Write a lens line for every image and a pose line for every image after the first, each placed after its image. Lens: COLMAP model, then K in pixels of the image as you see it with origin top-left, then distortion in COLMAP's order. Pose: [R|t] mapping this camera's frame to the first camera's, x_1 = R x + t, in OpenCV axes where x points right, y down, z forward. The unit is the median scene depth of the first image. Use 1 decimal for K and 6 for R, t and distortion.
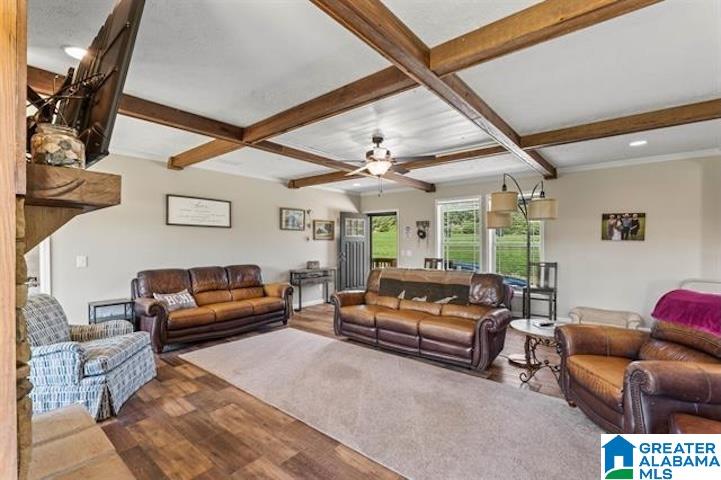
lens RADIAL K [[326.8, 0, 361.6], [0, 326.8, 243.7], [0, 0, 1]] dist [0.002996, 0.000179]
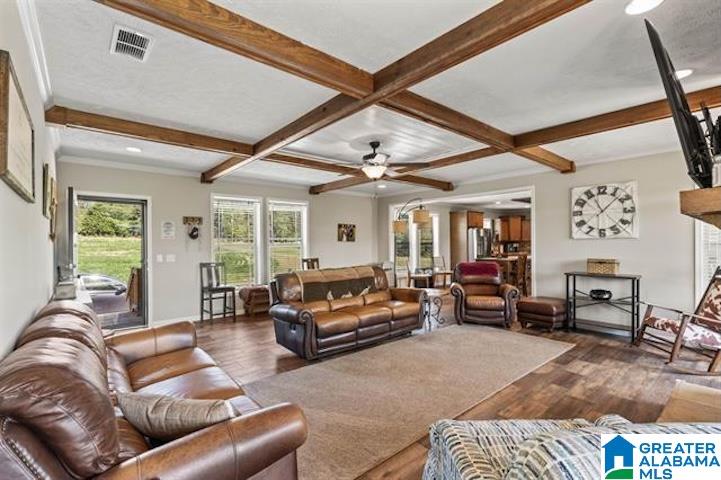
lens RADIAL K [[326.8, 0, 362.7], [0, 326.8, 239.3], [0, 0, 1]] dist [0.002996, 0.000179]
pose [[0.177638, 0.009704, 0.984048, -0.737398], [0.011166, 0.999867, -0.011876, -0.001164], [-0.984033, 0.013097, 0.177506, 0.642119]]
